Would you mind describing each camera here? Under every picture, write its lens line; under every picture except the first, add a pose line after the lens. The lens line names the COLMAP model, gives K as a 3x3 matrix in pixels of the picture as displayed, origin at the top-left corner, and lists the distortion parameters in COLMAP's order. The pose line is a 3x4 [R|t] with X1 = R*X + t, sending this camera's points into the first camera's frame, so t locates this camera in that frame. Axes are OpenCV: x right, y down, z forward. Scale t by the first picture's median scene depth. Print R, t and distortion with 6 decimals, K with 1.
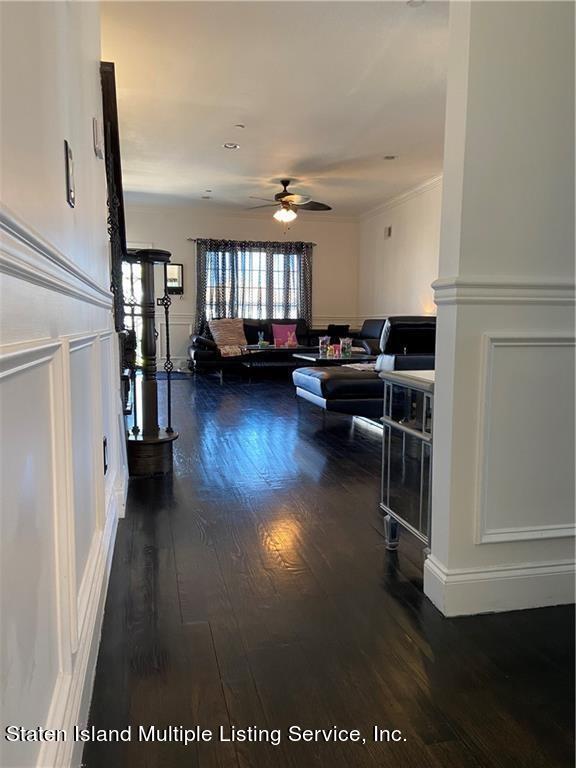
lens RADIAL K [[581.0, 0, 284.8], [0, 581.0, 386.4], [0, 0, 1]] dist [0.101715, -0.126159]
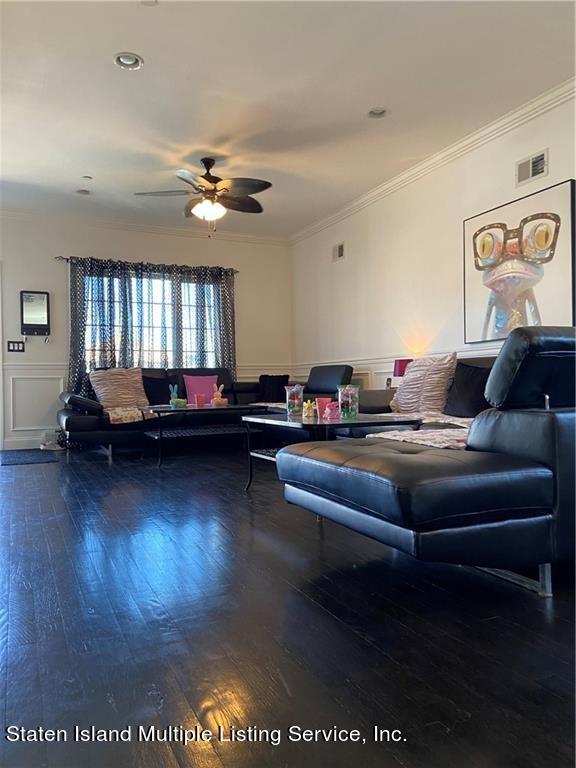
lens RADIAL K [[581.0, 0, 290.8], [0, 581.0, 384.6], [0, 0, 1]] dist [0.101715, -0.126159]
pose [[0.979334, -0.021441, 0.201108, -0.037050], [0.042826, 0.993801, -0.102596, -0.016803], [-0.197662, 0.109088, 0.974182, 0.276732]]
